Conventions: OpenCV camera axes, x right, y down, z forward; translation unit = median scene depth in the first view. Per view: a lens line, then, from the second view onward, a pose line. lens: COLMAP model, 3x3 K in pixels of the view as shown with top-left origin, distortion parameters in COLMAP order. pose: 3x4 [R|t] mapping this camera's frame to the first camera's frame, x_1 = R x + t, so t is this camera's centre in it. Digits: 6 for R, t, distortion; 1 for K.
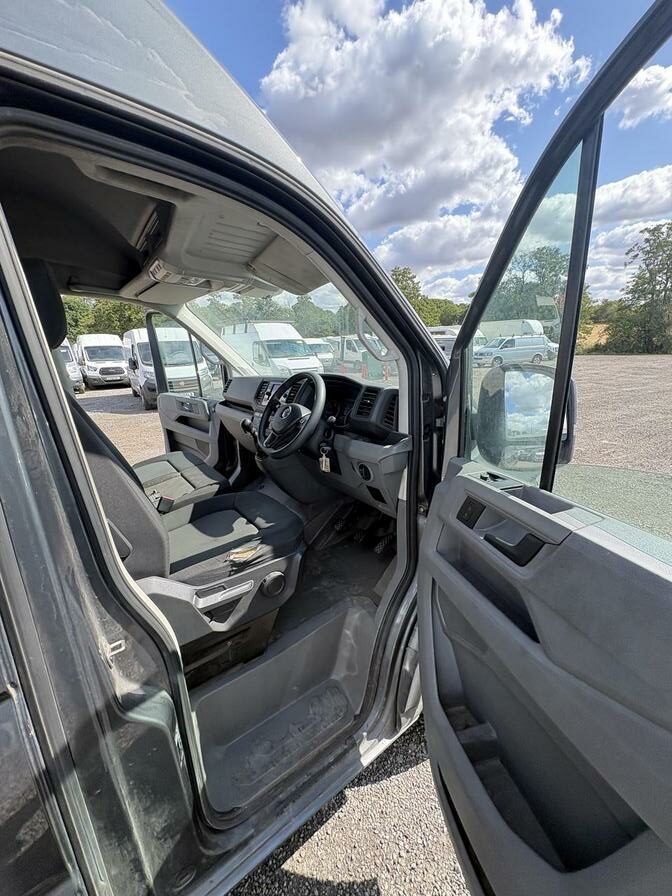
lens RADIAL K [[357.9, 0, 336.0], [0, 357.9, 448.0], [0, 0, 1]] dist [-0.000285, 0.000303]
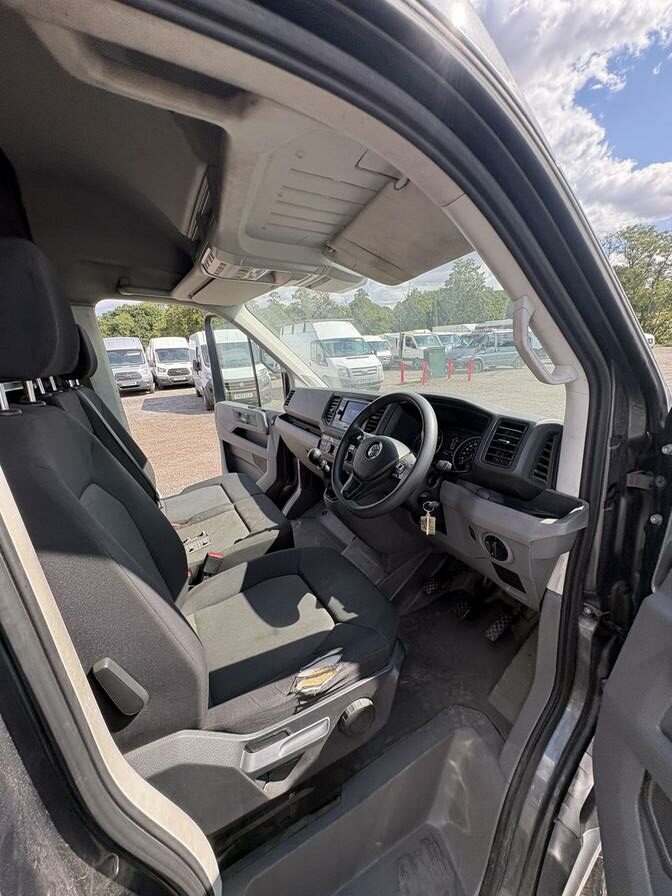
lens RADIAL K [[361.6, 0, 333.8], [0, 361.6, 440.1], [0, 0, 1]] dist [-0.002493, -0.000751]
pose [[0.987925, 0.019060, -0.153755, -0.080487], [-0.021371, 0.999682, -0.013389, -0.079765], [0.153451, 0.016513, 0.988018, 0.207787]]
